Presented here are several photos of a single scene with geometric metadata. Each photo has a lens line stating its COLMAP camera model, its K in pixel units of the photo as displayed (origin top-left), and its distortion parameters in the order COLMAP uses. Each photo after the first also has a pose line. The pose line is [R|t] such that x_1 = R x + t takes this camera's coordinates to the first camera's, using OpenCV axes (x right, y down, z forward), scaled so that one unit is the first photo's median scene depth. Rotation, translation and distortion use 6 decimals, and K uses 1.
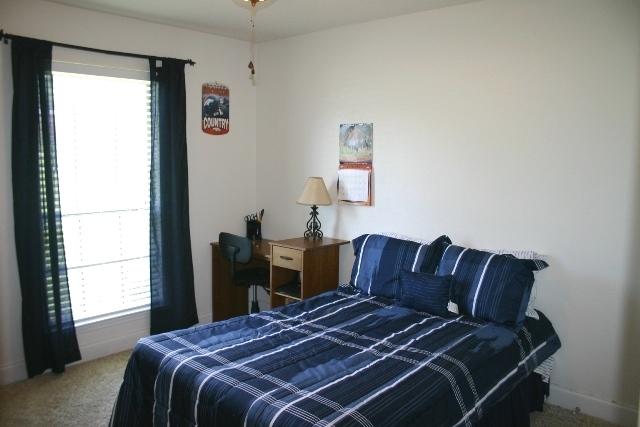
lens RADIAL K [[507.3, 0, 324.1], [0, 507.3, 215.7], [0, 0, 1]] dist [-0.121515, 0.077548]
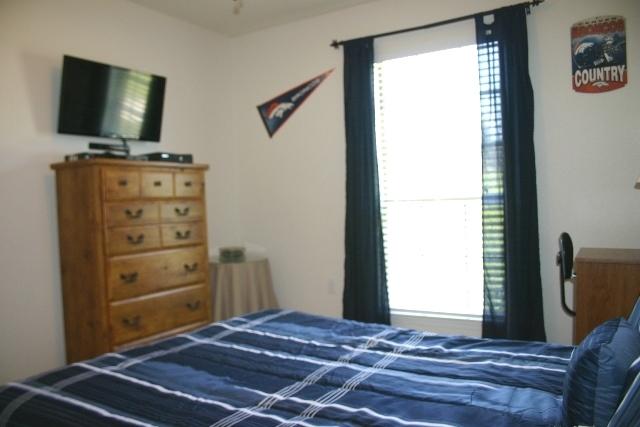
lens RADIAL K [[507.3, 0, 324.6], [0, 507.3, 209.0], [0, 0, 1]] dist [-0.121515, 0.077548]
pose [[0.174249, -0.000331, -0.984702, 0.397268], [-0.084411, 0.996314, -0.015272, 0.039100], [0.981077, 0.085781, 0.173578, 0.581680]]
